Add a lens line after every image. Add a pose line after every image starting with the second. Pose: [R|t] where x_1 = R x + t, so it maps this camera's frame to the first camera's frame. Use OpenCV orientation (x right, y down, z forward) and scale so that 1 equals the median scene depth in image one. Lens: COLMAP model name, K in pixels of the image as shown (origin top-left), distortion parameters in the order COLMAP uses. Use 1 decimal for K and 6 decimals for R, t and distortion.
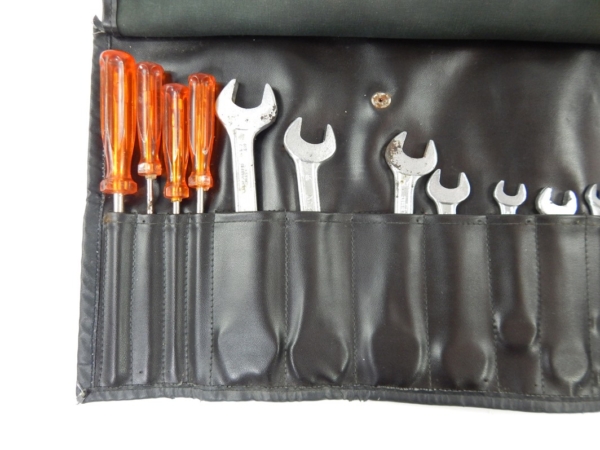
lens RADIAL K [[399.5, 0, 300.0], [0, 399.5, 225.0], [0, 0, 1]] dist [0.013673, -0.017770]
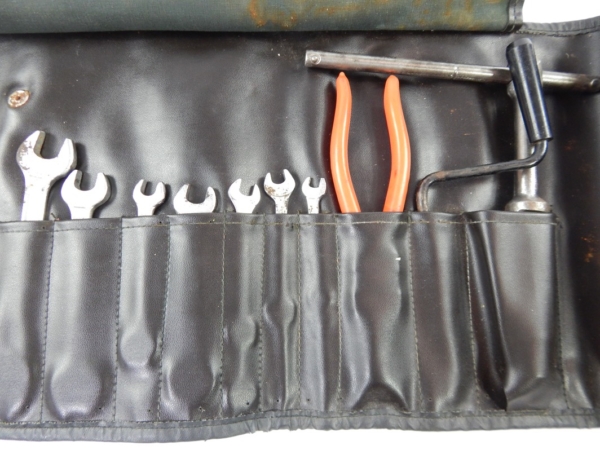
lens RADIAL K [[399.5, 0, 300.0], [0, 399.5, 225.0], [0, 0, 1]] dist [0.013673, -0.017770]
pose [[0.998558, -0.040753, 0.034946, 0.817193], [0.043014, 0.996854, -0.066578, 0.065513], [-0.032123, 0.067985, 0.997169, 0.092106]]
